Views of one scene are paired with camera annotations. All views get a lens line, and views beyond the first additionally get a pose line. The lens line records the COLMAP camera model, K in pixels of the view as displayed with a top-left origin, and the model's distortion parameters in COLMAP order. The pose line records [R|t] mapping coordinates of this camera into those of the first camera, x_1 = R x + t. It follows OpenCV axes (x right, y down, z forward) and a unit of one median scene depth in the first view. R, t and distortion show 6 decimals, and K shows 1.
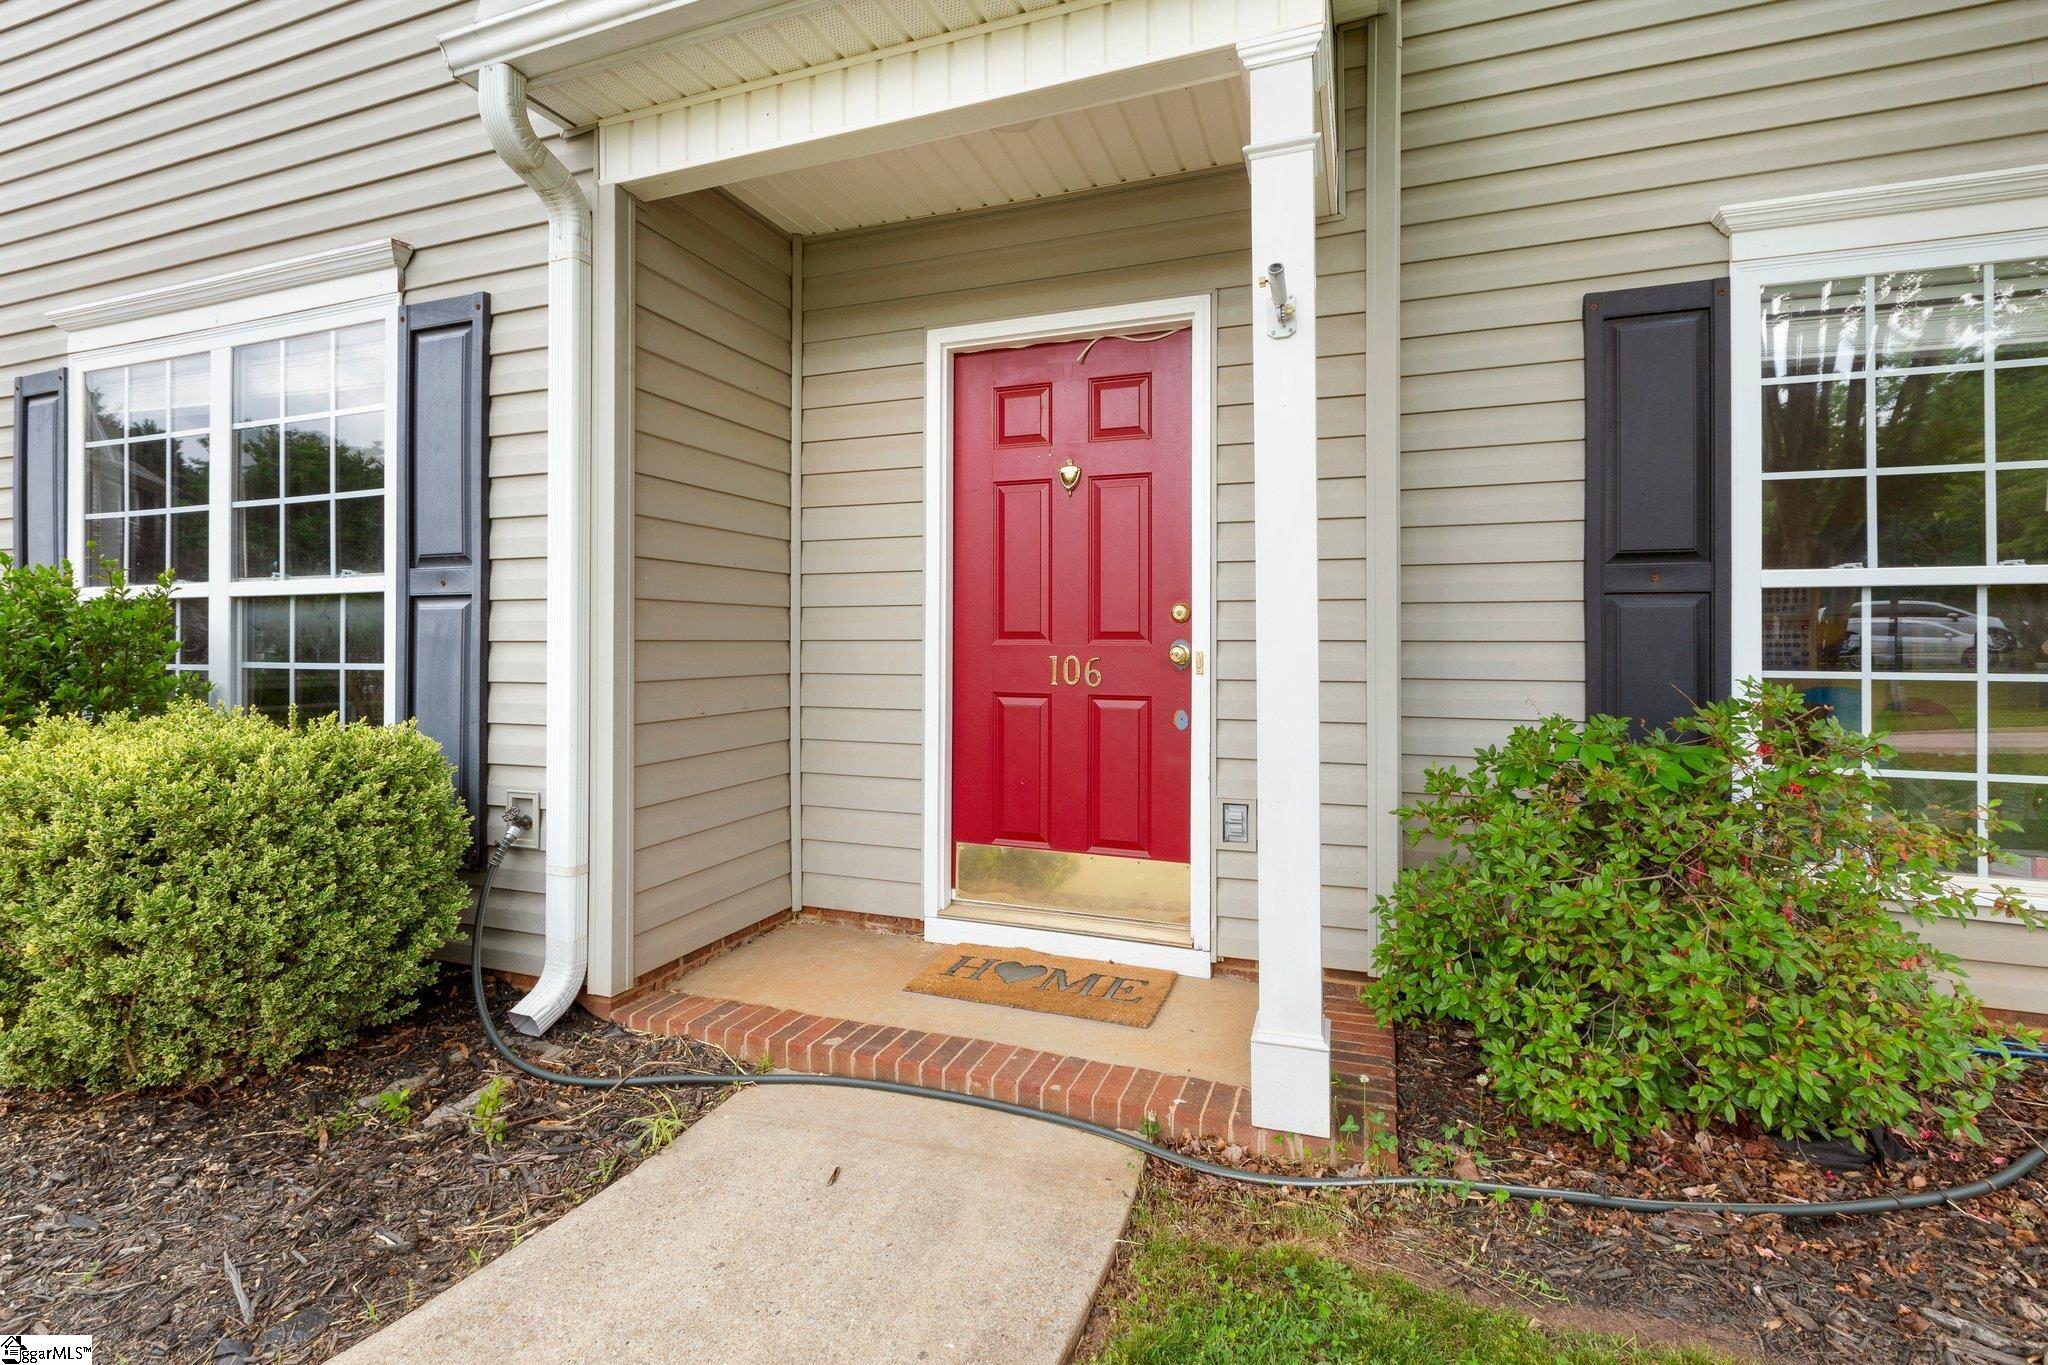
lens RADIAL K [[1033.0, 0, 1035.1], [0, 1033.0, 608.0], [0, 0, 1]] dist [0.001258, 0.000177]
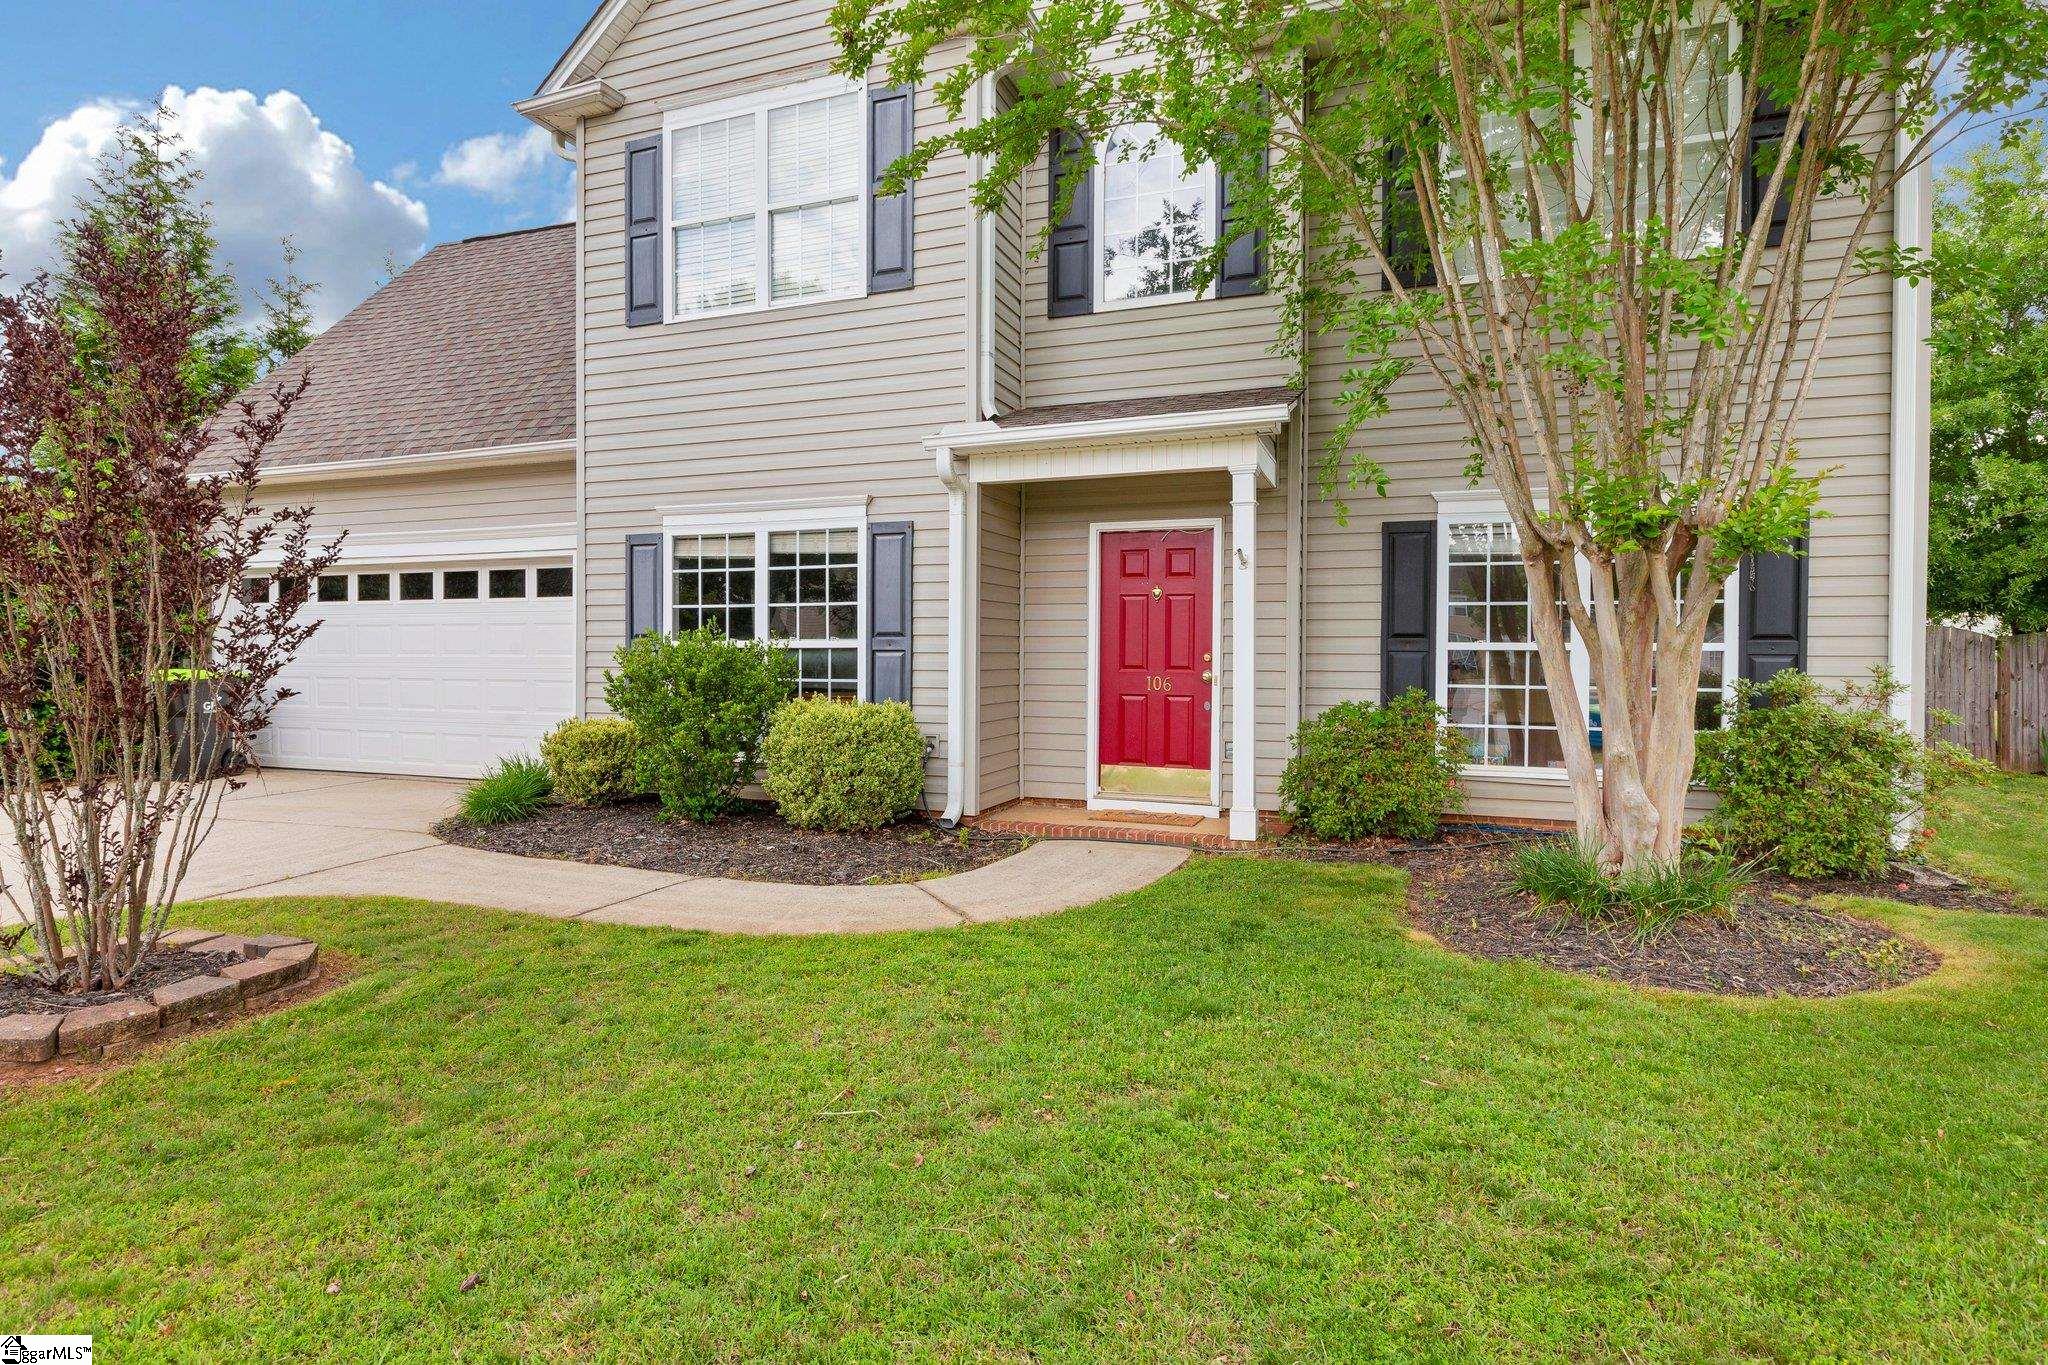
lens RADIAL K [[1058.8, 0, 1110.5], [0, 1058.8, 657.6], [0, 0, 1]] dist [0.000016, 0.000081]
pose [[0.998903, 0.004877, 0.046573, -0.185348], [-0.006457, 0.999406, 0.033846, -0.075978], [-0.046381, -0.034109, 0.998341, -1.350861]]
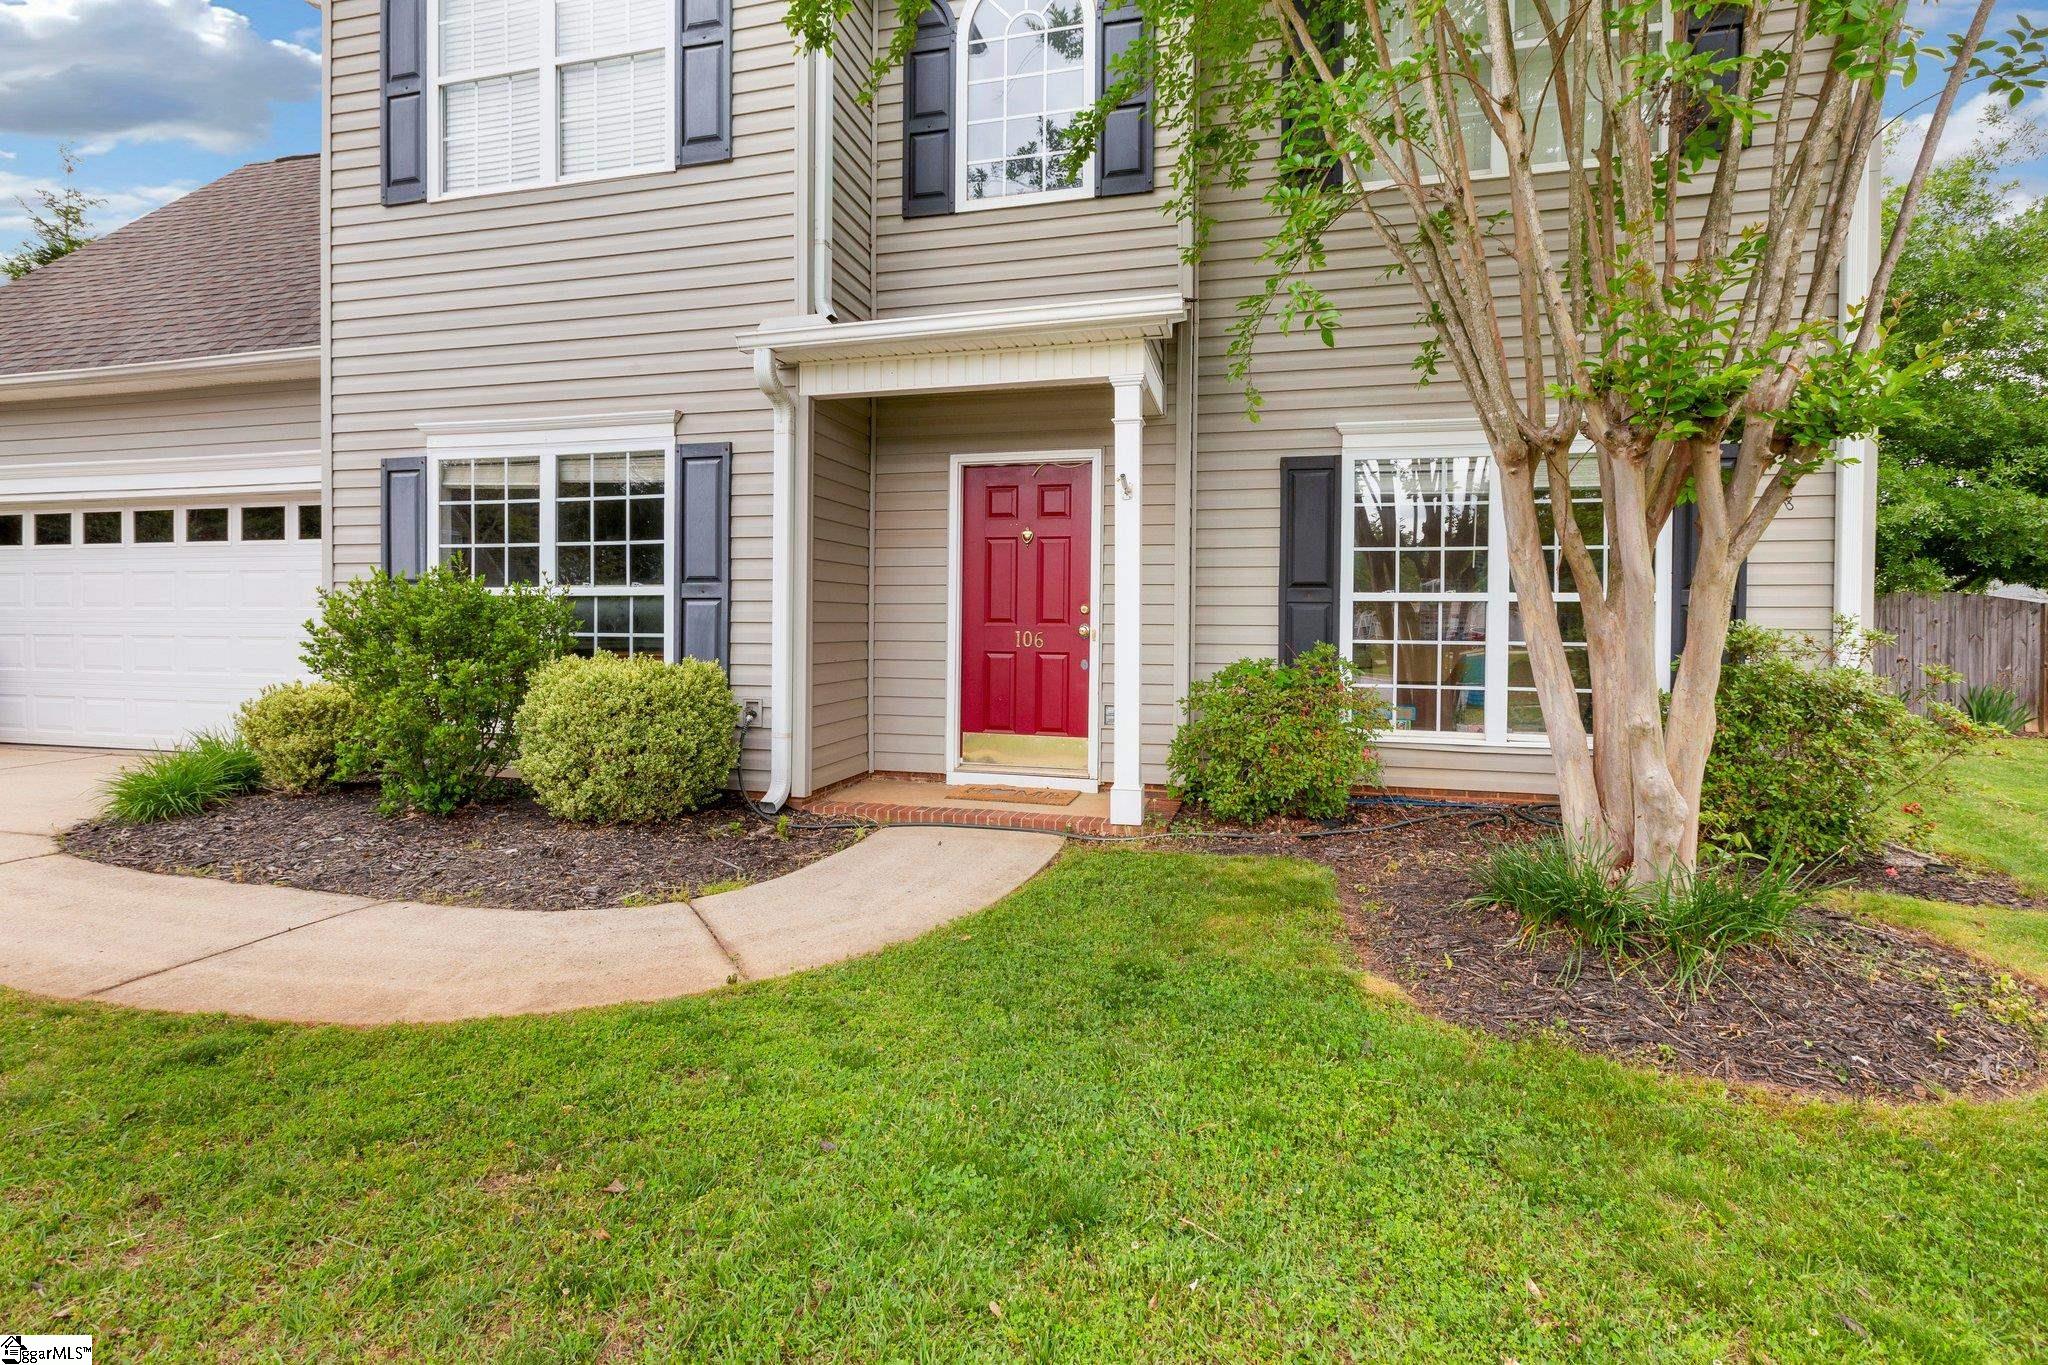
lens RADIAL K [[952.5, 0, 1096.6], [0, 952.5, 618.7], [0, 0, 1]] dist [0.000067, -0.000132]
pose [[0.989081, 0.007359, 0.147191, -0.107918], [-0.011429, 0.999575, 0.026830, -0.028288], [-0.146930, -0.028219, 0.988744, -0.831163]]
